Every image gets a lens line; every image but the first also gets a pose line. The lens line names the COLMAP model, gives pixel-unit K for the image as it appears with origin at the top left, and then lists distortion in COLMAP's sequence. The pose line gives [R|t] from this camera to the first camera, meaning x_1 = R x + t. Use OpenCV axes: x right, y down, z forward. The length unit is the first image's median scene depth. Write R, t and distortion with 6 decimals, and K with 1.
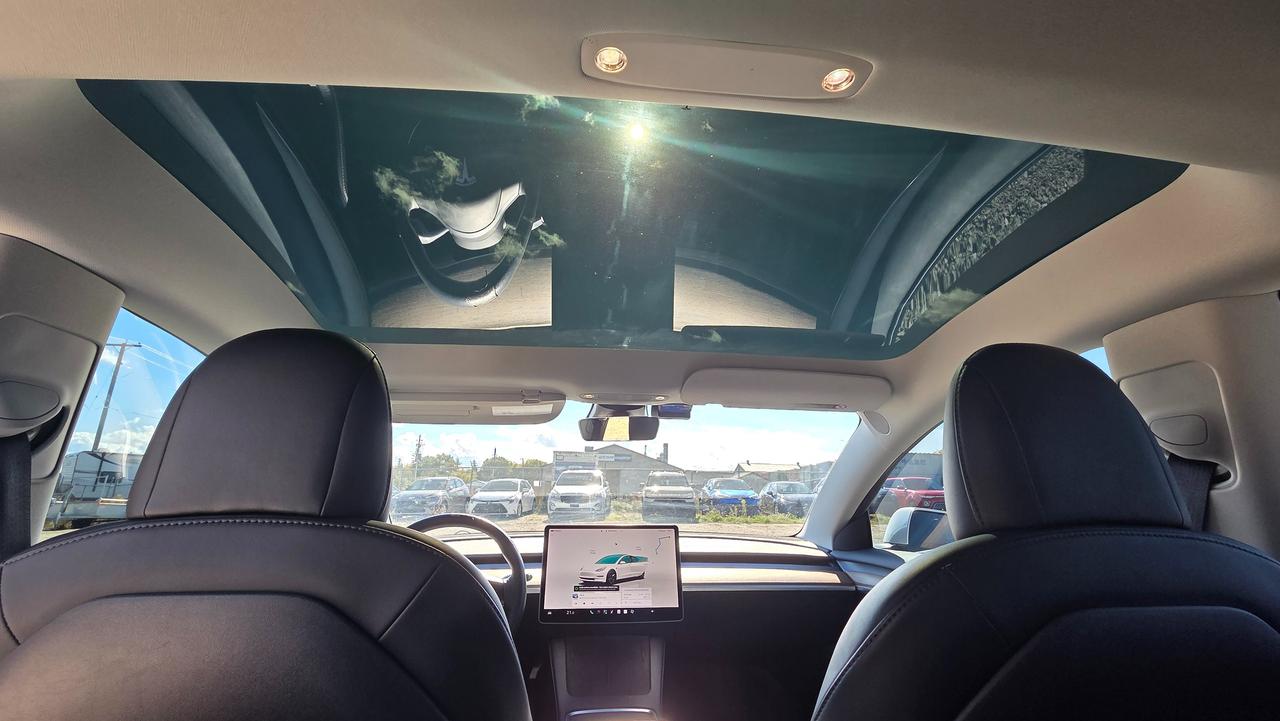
lens RADIAL K [[526.1, 0, 641.9], [0, 526.1, 354.1], [0, 0, 1]] dist [0.005121, -0.000133]
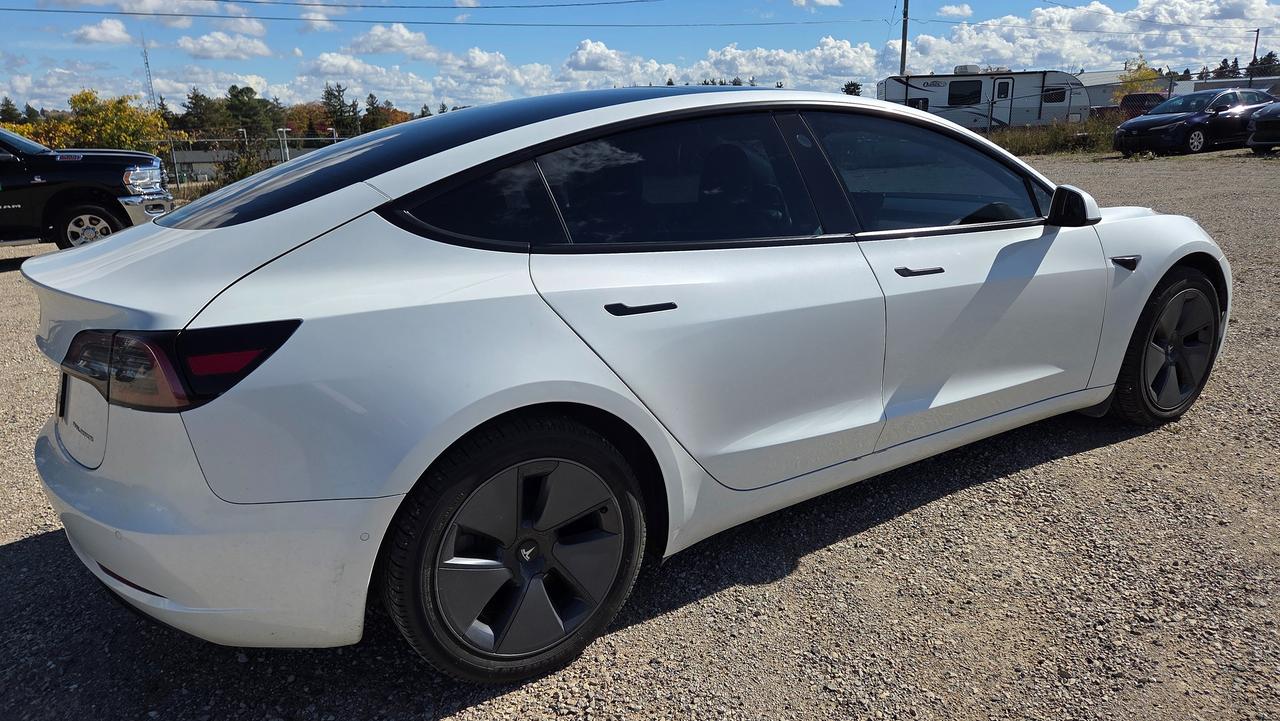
lens RADIAL K [[867.4, 0, 650.6], [0, 867.4, 359.4], [0, 0, 1]] dist [0.059138, -0.034039]
pose [[0.441397, 0.207855, -0.872906, 0.994727], [0.273099, 0.895532, 0.351339, -0.109802], [0.854743, -0.393470, 0.338520, -0.059445]]
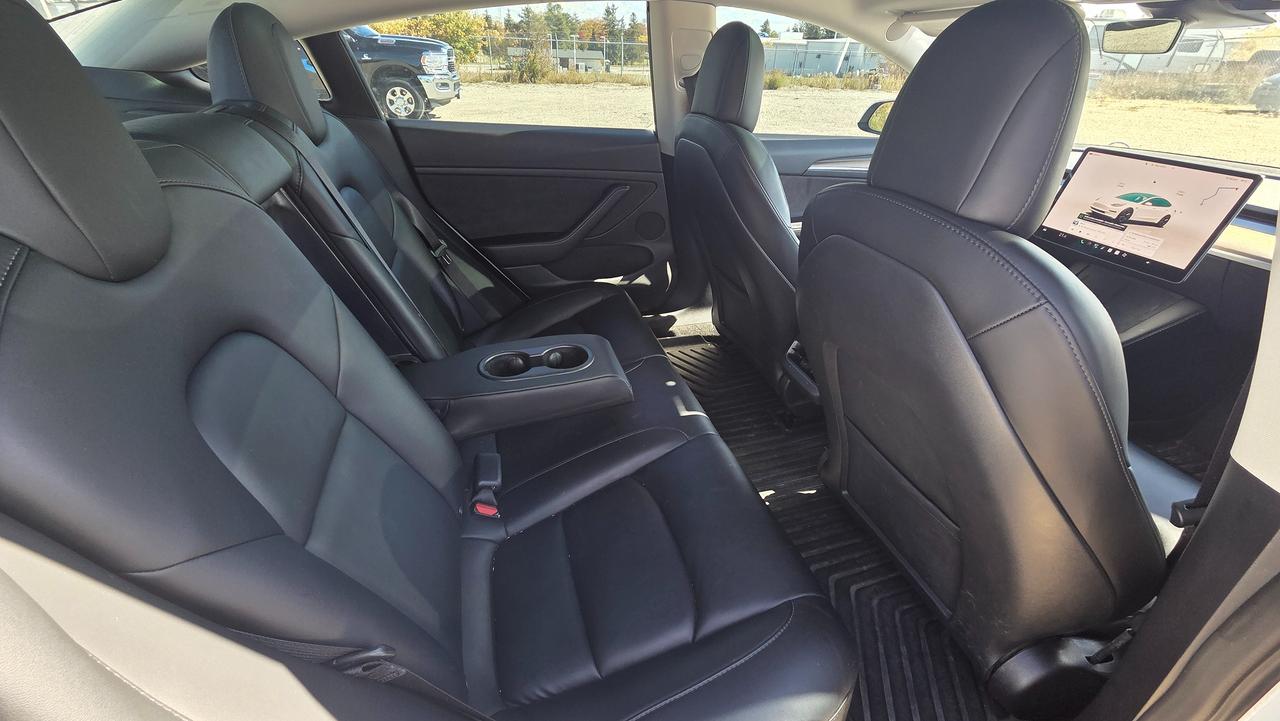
lens RADIAL K [[526.1, 0, 642.4], [0, 526.1, 361.3], [0, 0, 1]] dist [0.005121, -0.000133]
pose [[0.171898, 0.503222, -0.846888, 0.702583], [0.233044, 0.814510, 0.531286, -0.056523], [0.957153, -0.288689, 0.022740, 0.096251]]
